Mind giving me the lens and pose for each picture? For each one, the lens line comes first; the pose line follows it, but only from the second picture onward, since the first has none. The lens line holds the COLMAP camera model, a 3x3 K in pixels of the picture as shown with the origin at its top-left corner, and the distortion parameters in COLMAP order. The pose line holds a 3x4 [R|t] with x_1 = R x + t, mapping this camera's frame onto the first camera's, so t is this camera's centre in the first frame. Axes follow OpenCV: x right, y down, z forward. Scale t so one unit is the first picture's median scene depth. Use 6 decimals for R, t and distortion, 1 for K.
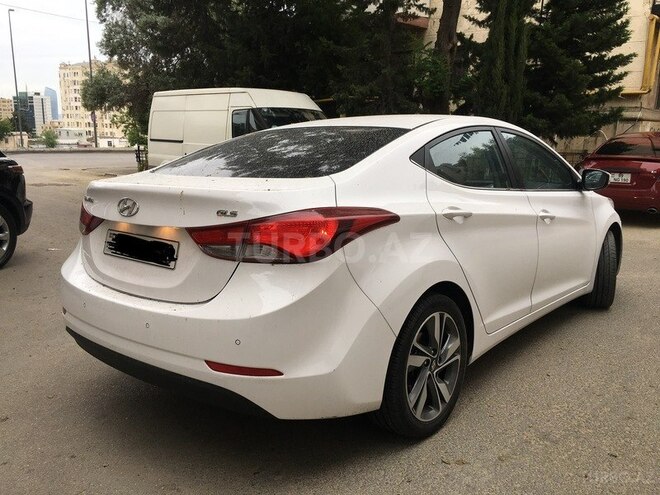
lens RADIAL K [[563.9, 0, 330.0], [0, 563.9, 247.5], [0, 0, 1]] dist [0.081604, -0.122485]
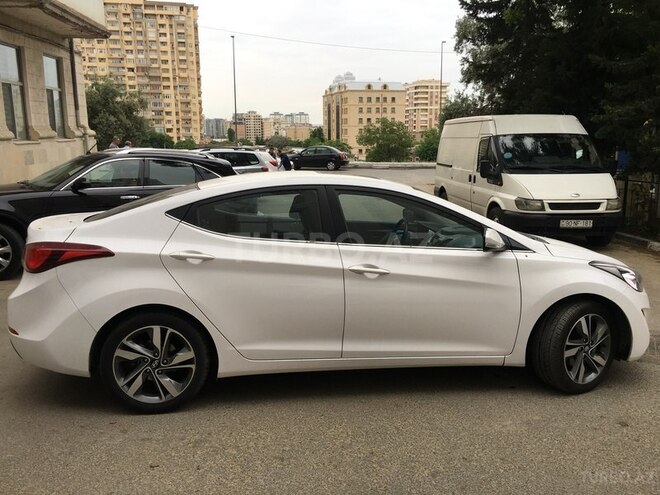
lens RADIAL K [[563.9, 0, 330.0], [0, 563.9, 247.5], [0, 0, 1]] dist [0.081604, -0.122485]
pose [[0.745106, 0.107028, -0.658302, 1.354344], [-0.119607, 0.992481, 0.025982, -0.155941], [0.656134, 0.059378, 0.752305, 0.222568]]
